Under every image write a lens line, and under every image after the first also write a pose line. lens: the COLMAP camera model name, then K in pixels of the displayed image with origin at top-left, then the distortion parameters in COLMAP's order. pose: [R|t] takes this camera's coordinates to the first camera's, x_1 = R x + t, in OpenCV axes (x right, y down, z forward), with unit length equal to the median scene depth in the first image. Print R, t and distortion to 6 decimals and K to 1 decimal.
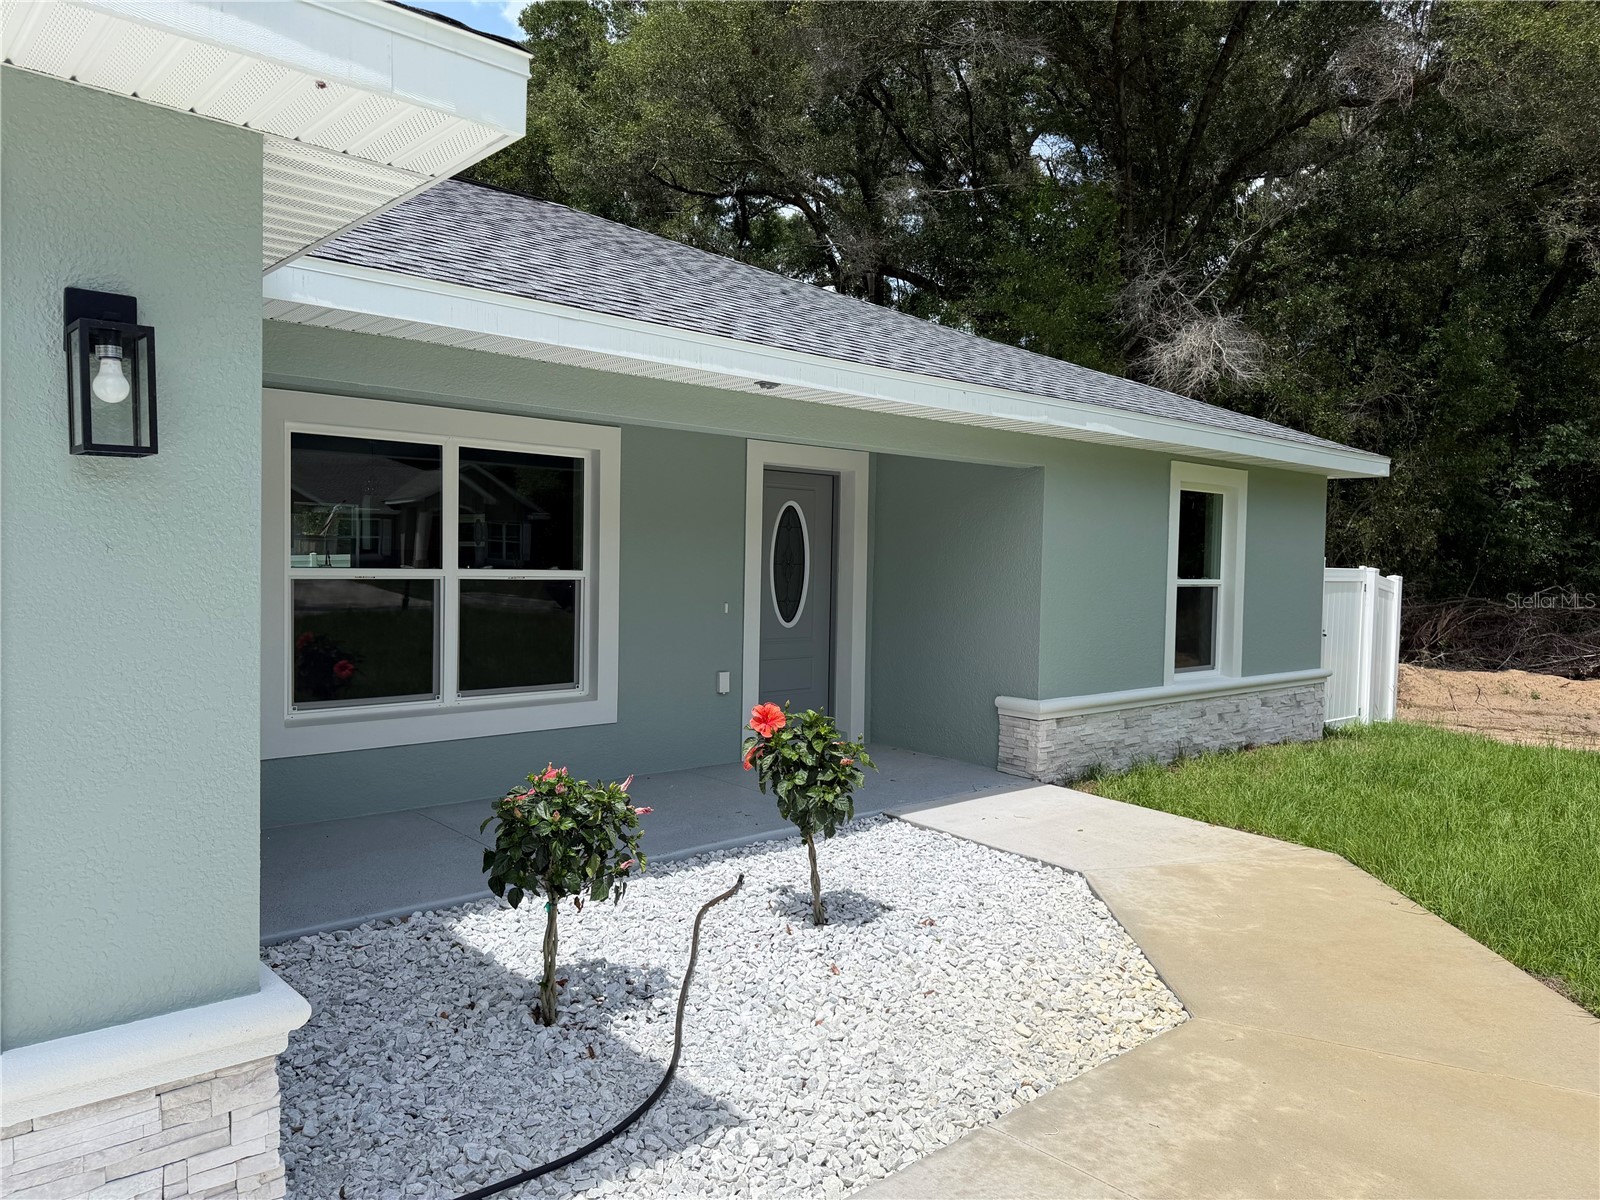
lens RADIAL K [[1128.0, 0, 795.0], [0, 1128.0, 608.8], [0, 0, 1]] dist [0.106533, -0.181248]
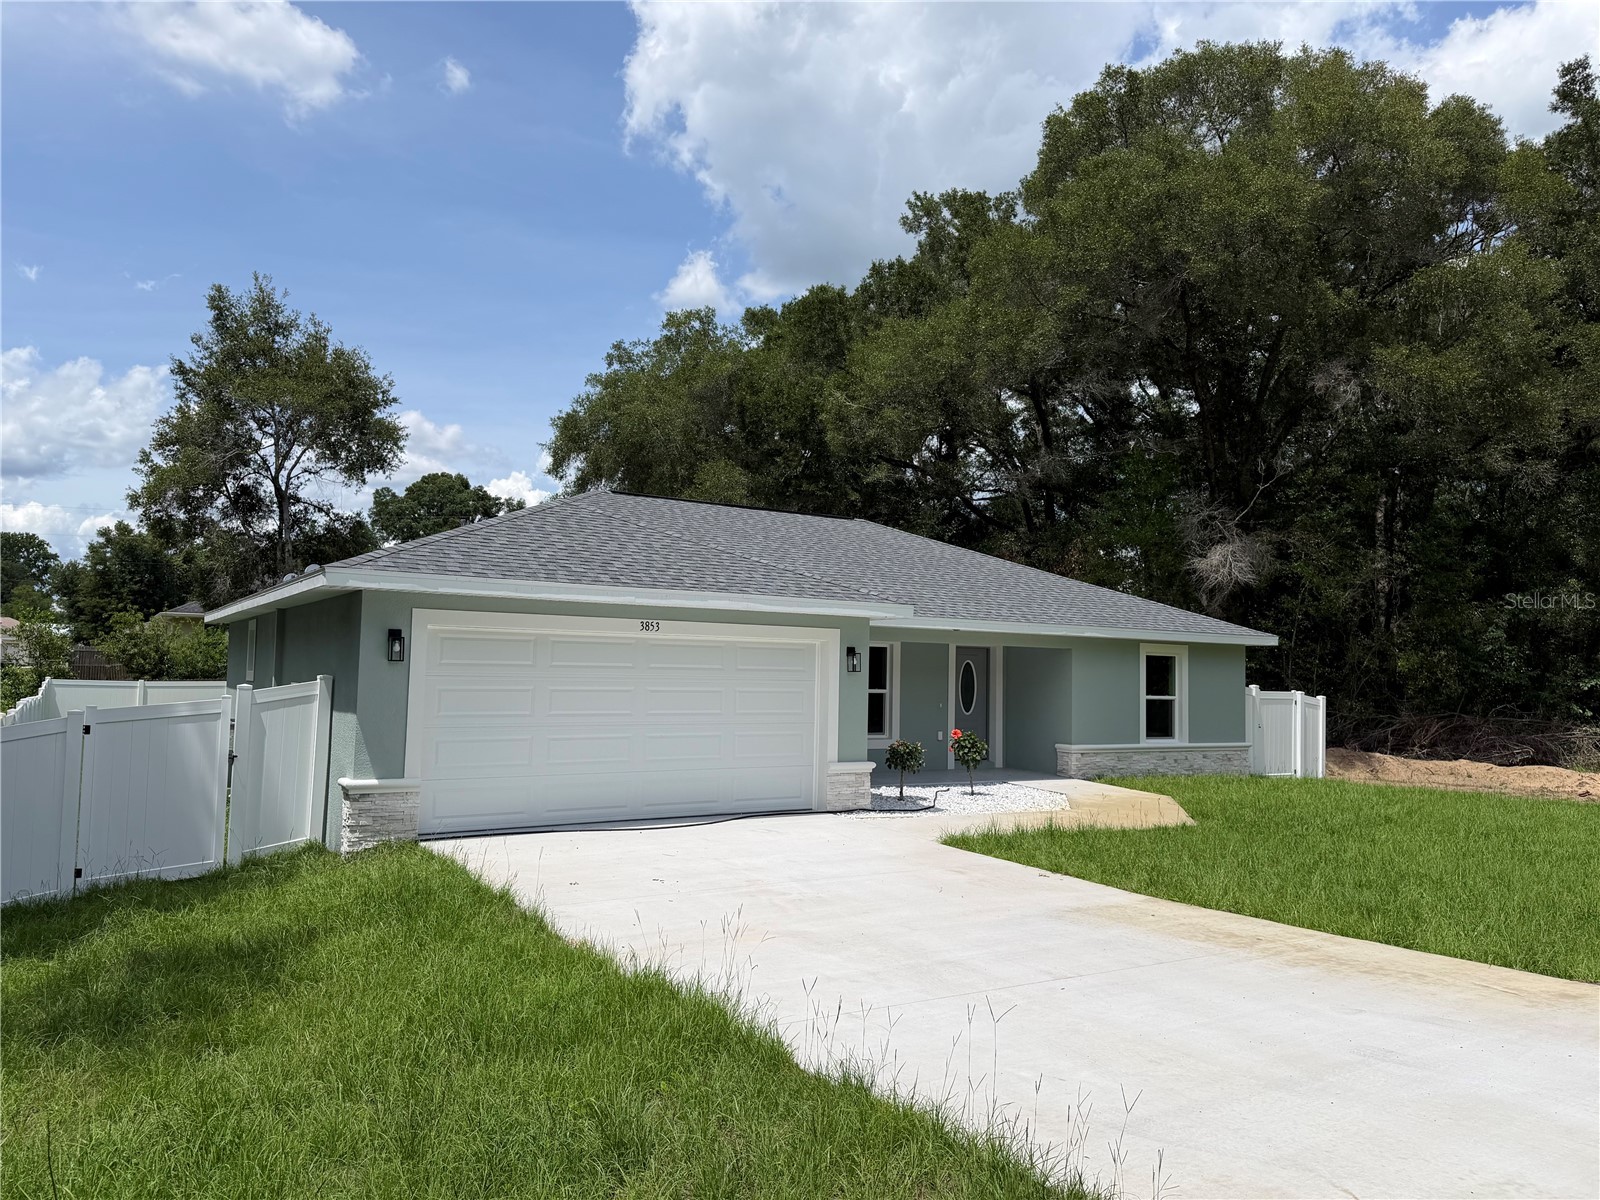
lens RADIAL K [[1128.0, 0, 795.0], [0, 1128.0, 608.8], [0, 0, 1]] dist [0.106533, -0.181248]
pose [[0.984421, -0.005800, -0.175732, 0.055415], [-0.012349, 0.994708, -0.102002, 0.042681], [0.175394, 0.102583, 0.979139, -1.384876]]
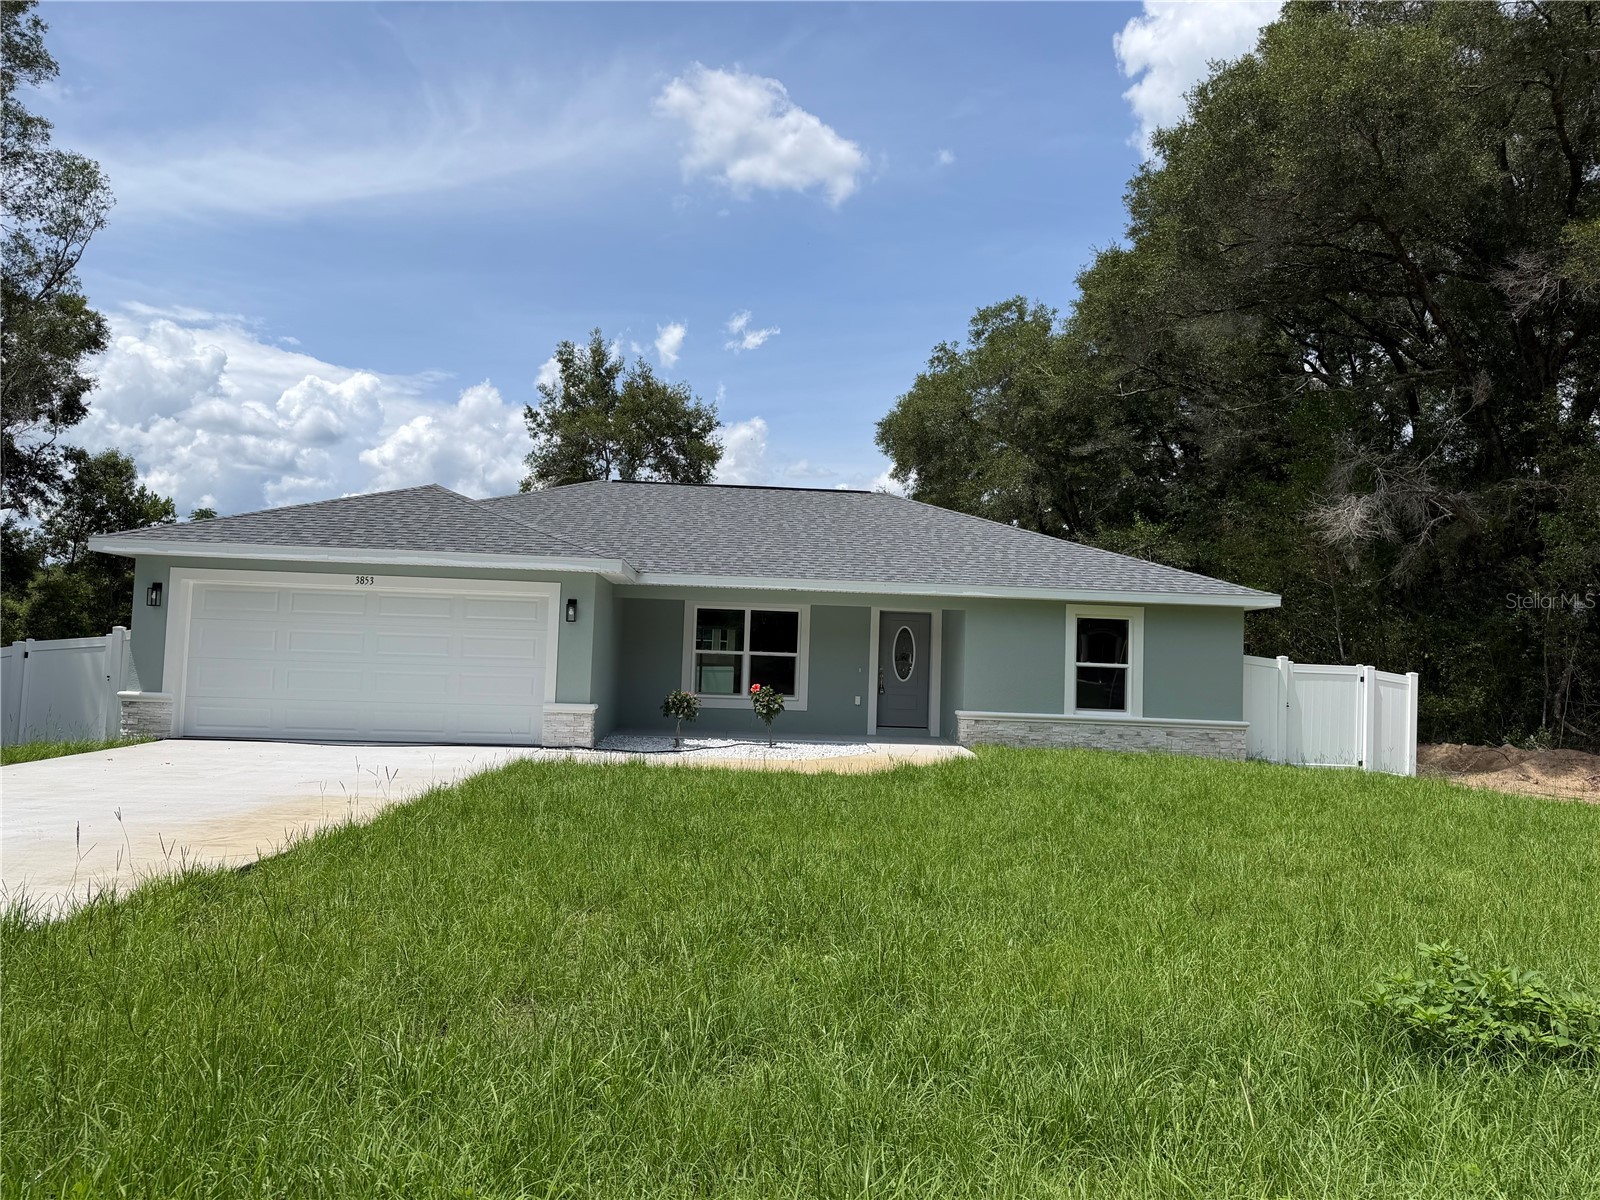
lens RADIAL K [[1128.0, 0, 795.0], [0, 1128.0, 608.8], [0, 0, 1]] dist [0.106533, -0.181248]
pose [[0.780064, -0.023710, -0.625250, 1.280115], [-0.047917, 0.994083, -0.097478, 0.105931], [0.623862, 0.105999, 0.774313, -0.936123]]
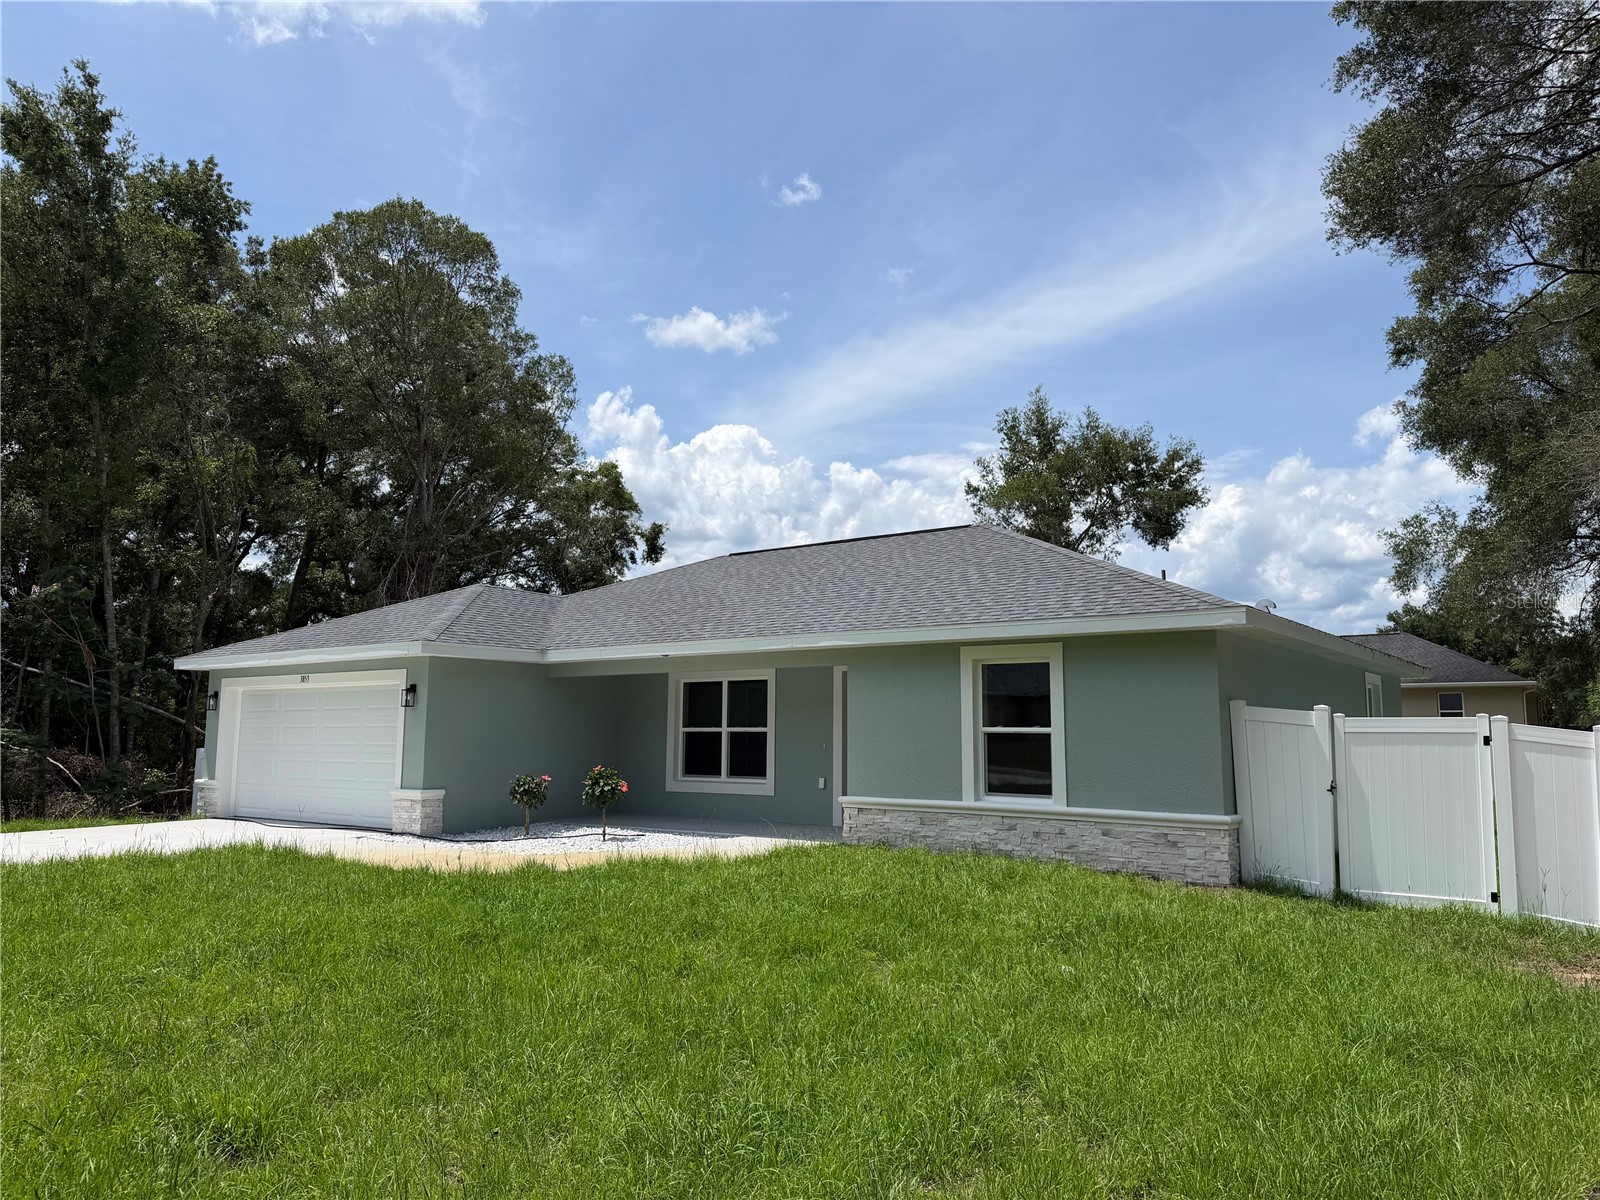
lens RADIAL K [[1128.0, 0, 795.0], [0, 1128.0, 608.8], [0, 0, 1]] dist [0.106533, -0.181248]
pose [[0.185506, -0.127219, -0.974373, 1.806179], [-0.045721, 0.989392, -0.137885, 0.035340], [0.981579, 0.070128, 0.177721, 0.539230]]
